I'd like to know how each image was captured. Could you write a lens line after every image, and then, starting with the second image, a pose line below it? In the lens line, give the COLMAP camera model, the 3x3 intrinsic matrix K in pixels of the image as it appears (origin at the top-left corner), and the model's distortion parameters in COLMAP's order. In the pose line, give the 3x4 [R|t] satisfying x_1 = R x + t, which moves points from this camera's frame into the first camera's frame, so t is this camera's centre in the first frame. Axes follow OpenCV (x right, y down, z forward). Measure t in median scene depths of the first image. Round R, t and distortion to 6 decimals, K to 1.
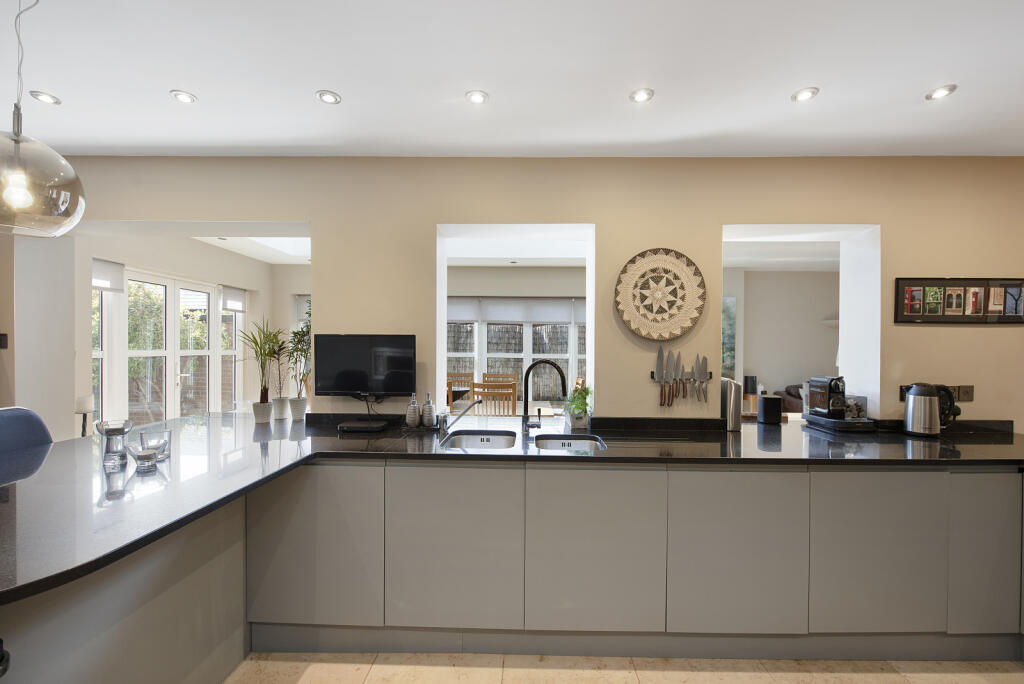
lens RADIAL K [[426.5, 0, 515.4], [0, 426.5, 349.5], [0, 0, 1]] dist [-0.026928, -0.000034]
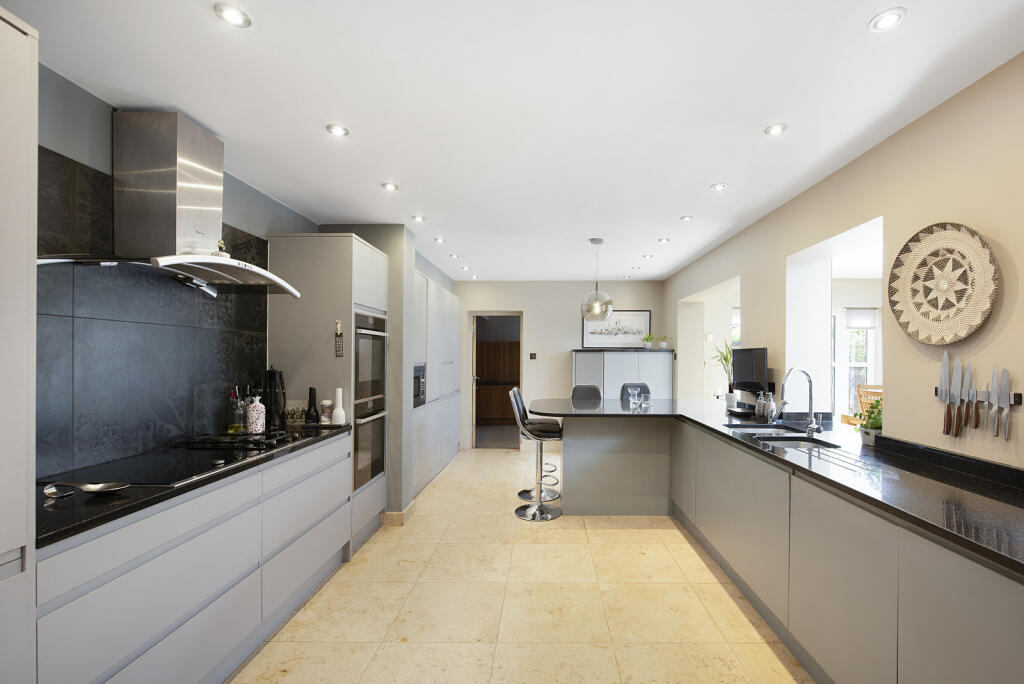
lens RADIAL K [[426.5, 0, 515.7], [0, 426.5, 360.5], [0, 0, 1]] dist [-0.026928, -0.000034]
pose [[-0.036163, 0.005122, -0.999333, 1.089513], [-0.006913, 0.999962, 0.005375, 0.005851], [0.999322, 0.007103, -0.036126, 0.278284]]
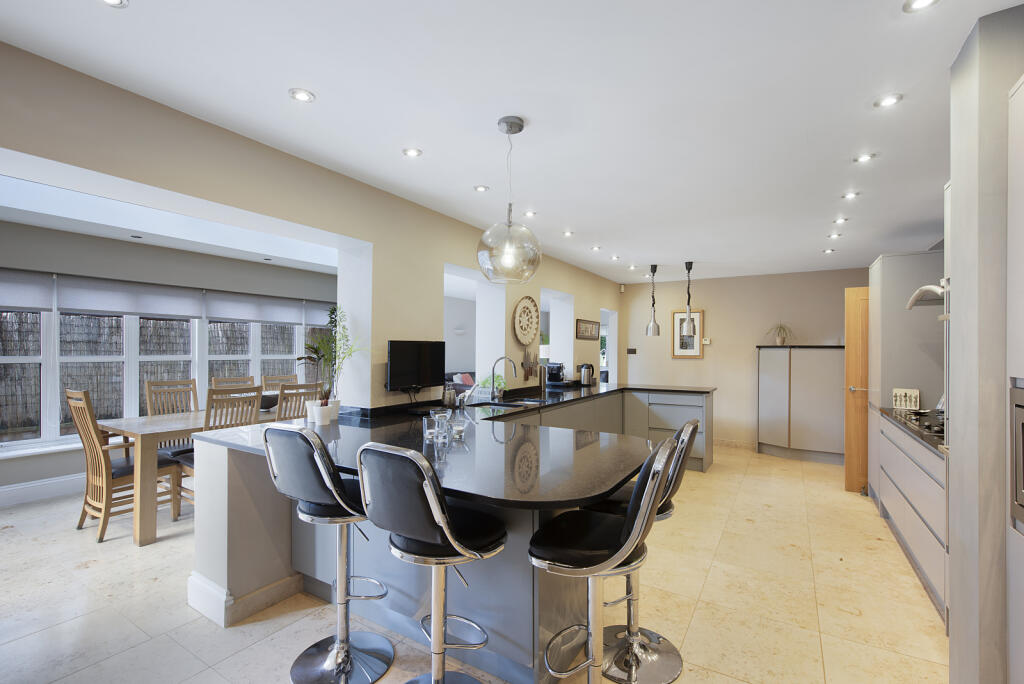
lens RADIAL K [[456.1, 0, 501.3], [0, 456.1, 341.1], [0, 0, 1]] dist [0.000787, -0.000107]
pose [[0.518317, 0.009051, 0.855141, -1.411832], [0.003586, 0.999912, -0.012757, -0.014944], [-0.855181, 0.009679, 0.518239, 0.059459]]
